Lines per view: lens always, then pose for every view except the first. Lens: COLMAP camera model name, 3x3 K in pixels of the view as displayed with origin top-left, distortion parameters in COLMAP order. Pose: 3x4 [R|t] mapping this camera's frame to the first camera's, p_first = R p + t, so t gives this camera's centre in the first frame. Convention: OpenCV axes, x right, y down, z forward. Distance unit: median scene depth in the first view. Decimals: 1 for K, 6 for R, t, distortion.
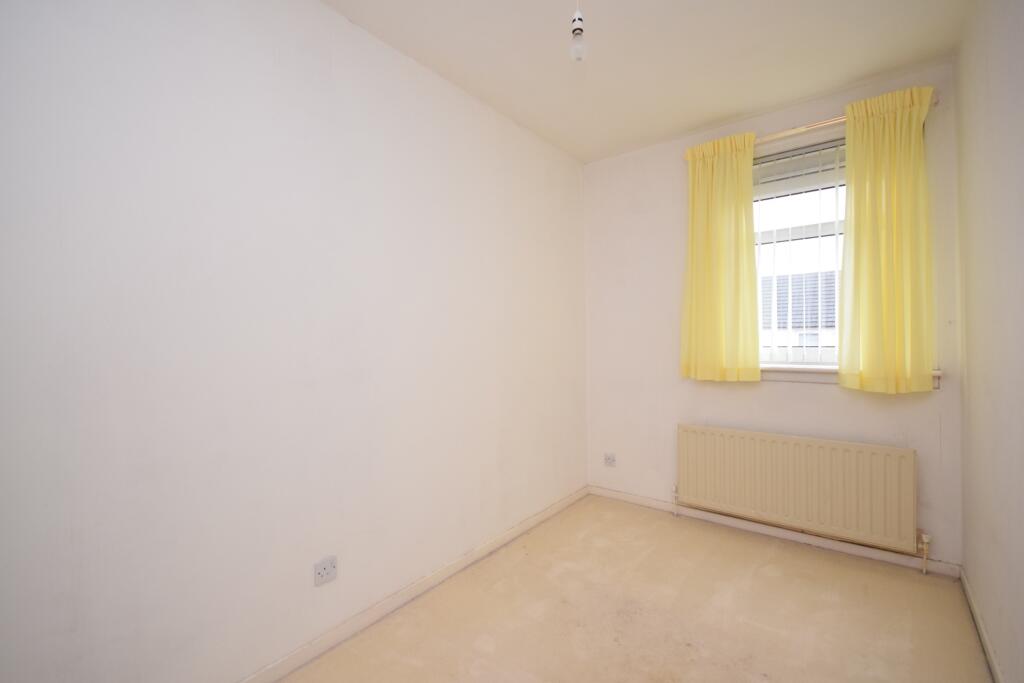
lens RADIAL K [[460.3, 0, 512.0], [0, 460.3, 341.5], [0, 0, 1]] dist [-0.003887, -0.000846]
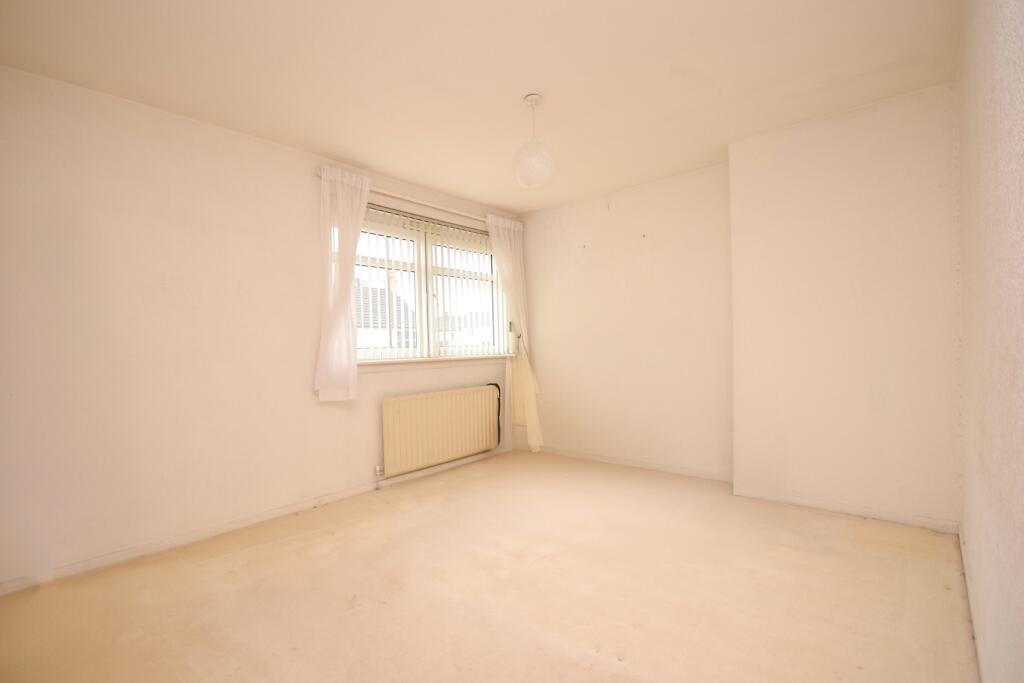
lens RADIAL K [[460.3, 0, 512.0], [0, 460.3, 341.5], [0, 0, 1]] dist [-0.003887, -0.000846]
pose [[0.009169, -0.004235, 0.999949, -0.740189], [-0.000787, 0.999991, 0.004242, -0.007782], [-0.999958, -0.000826, 0.009166, 0.585139]]
